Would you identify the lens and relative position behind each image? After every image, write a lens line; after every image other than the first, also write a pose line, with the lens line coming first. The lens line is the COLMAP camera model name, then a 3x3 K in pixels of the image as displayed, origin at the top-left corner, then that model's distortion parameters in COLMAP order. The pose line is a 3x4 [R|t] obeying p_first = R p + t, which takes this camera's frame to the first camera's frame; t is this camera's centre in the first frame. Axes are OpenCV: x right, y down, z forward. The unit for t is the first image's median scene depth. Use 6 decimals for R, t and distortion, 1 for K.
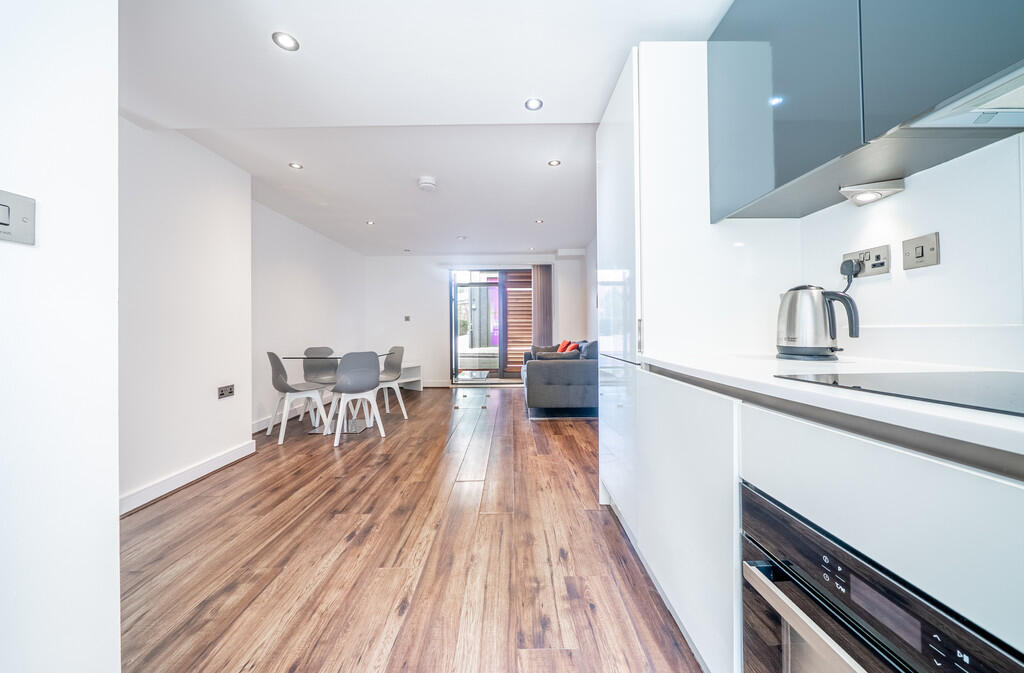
lens RADIAL K [[361.3, 0, 512.0], [0, 361.3, 336.5], [0, 0, 1]] dist [-0.000021, 0.000005]
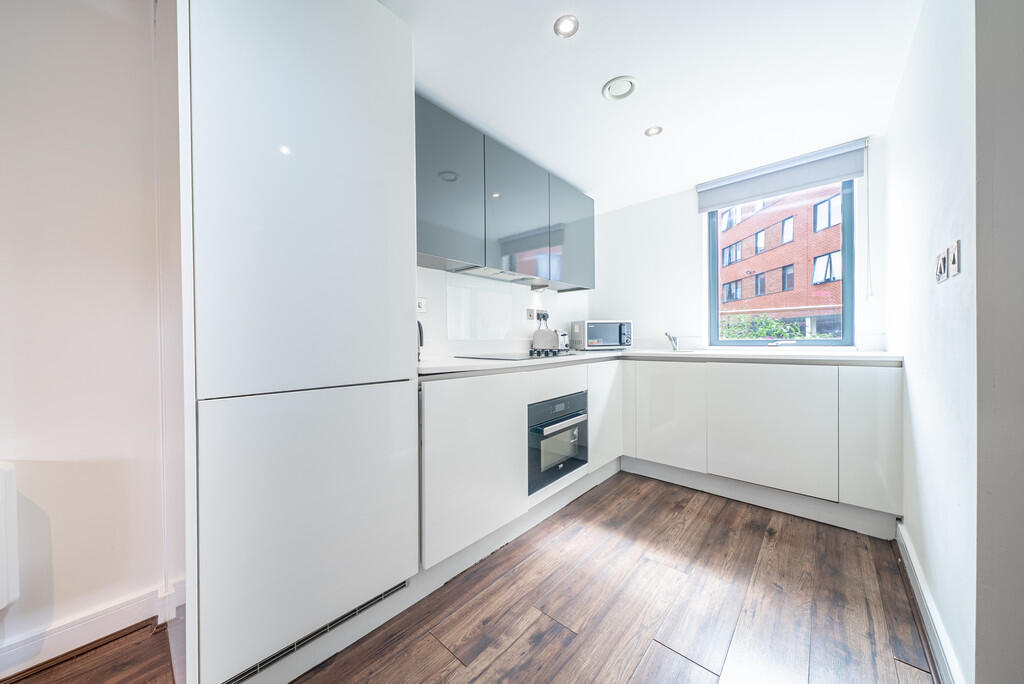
lens RADIAL K [[349.7, 0, 510.8], [0, 349.7, 346.0], [0, 0, 1]] dist [0.000834, 0.000076]
pose [[-0.744121, 0.005866, 0.668019, -0.467621], [0.029011, 0.999302, 0.023541, -0.023495], [-0.667415, 0.036897, -0.743772, 1.628694]]
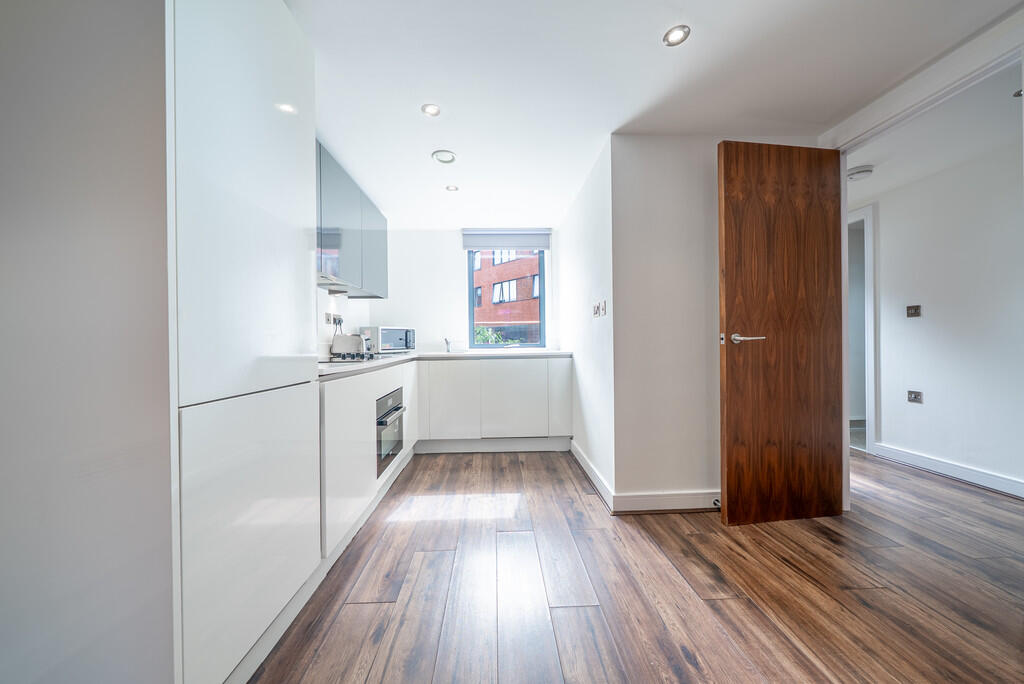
lens RADIAL K [[349.7, 0, 510.8], [0, 349.7, 346.0], [0, 0, 1]] dist [0.000834, 0.000076]
pose [[-0.998800, 0.020614, -0.044418, -0.147332], [0.019348, 0.999399, 0.028747, -0.034894], [0.044984, 0.027854, -0.998599, 2.140708]]
